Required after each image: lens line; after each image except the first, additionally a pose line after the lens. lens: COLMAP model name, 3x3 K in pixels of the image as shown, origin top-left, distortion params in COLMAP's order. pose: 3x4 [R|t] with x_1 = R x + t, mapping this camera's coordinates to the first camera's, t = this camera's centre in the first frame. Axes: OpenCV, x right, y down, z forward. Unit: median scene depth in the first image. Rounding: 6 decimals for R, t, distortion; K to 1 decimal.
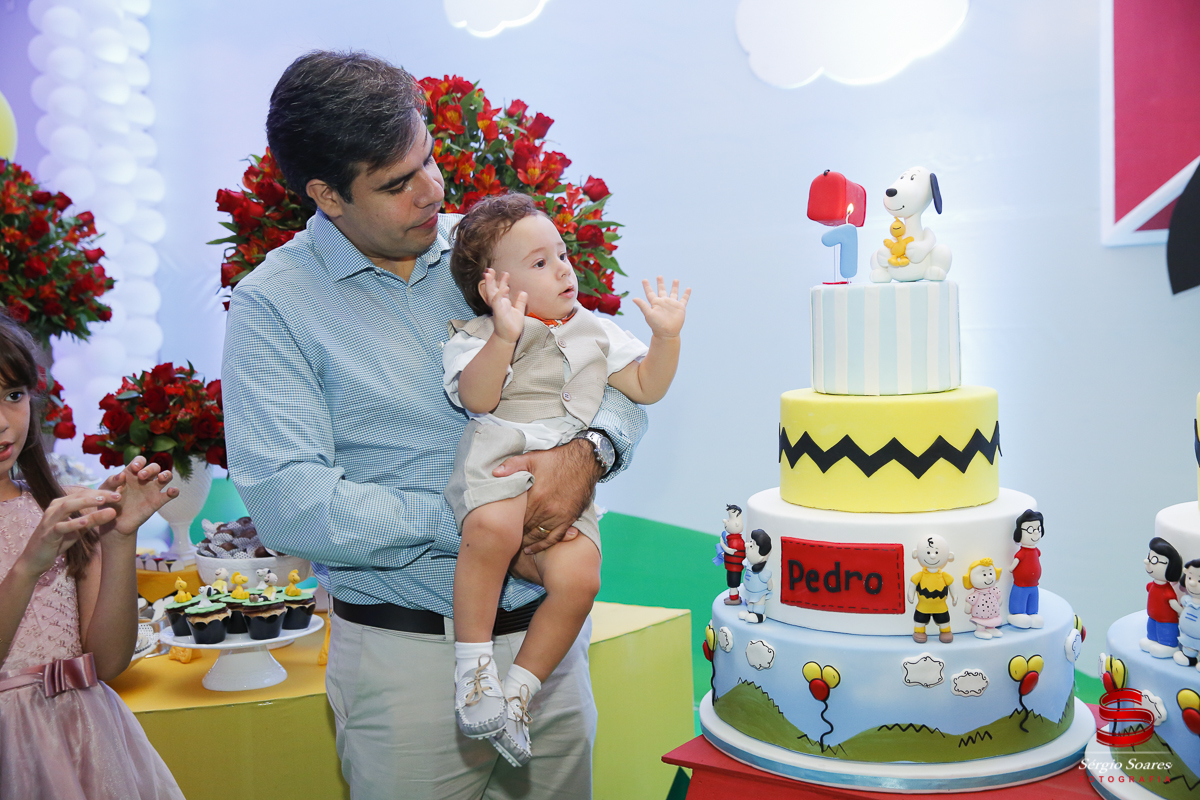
lens RADIAL K [[1329.4, 0, 600.0], [0, 1329.4, 400.0], [0, 0, 1]] dist [0.022282, -0.017415]
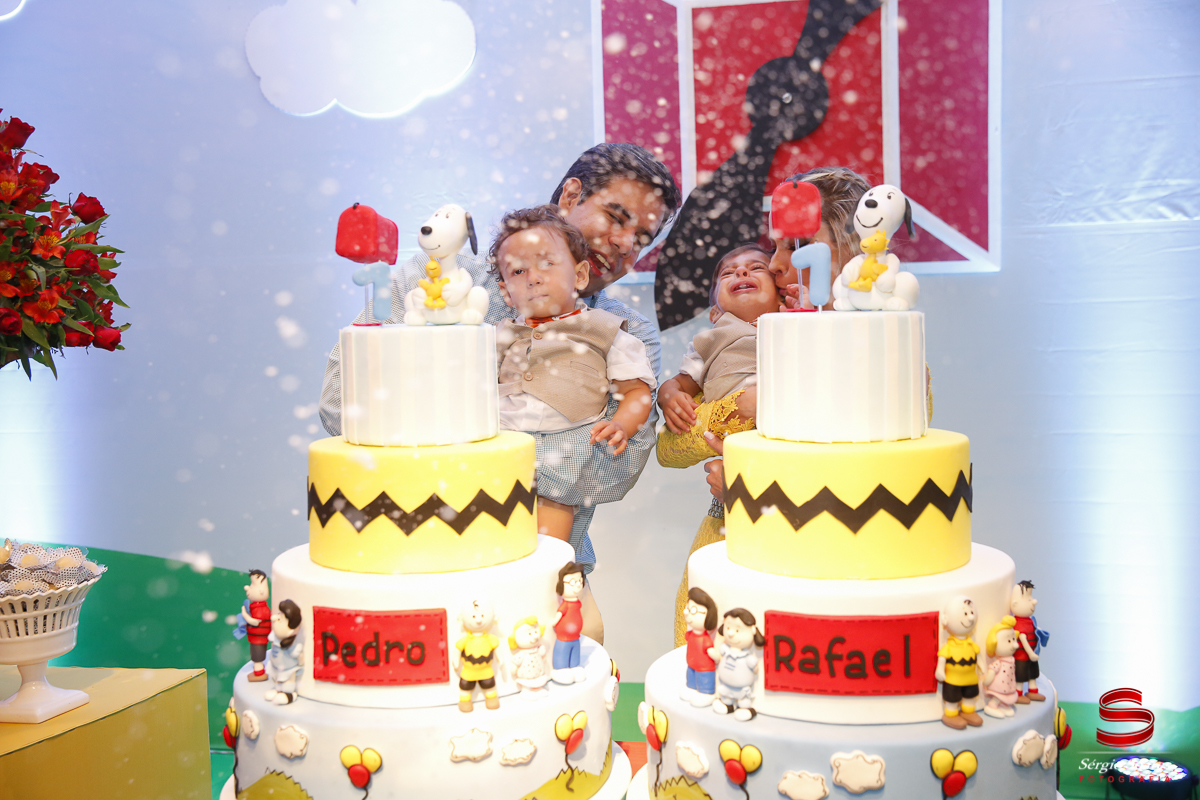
lens RADIAL K [[1164.1, 0, 600.0], [0, 1164.1, 400.0], [0, 0, 1]] dist [-0.008196, 0.013778]
pose [[0.921714, -0.012927, 0.387655, 0.011509], [0.012831, 0.999914, 0.002834, -0.036763], [-0.387658, 0.002362, 0.921800, 0.193611]]
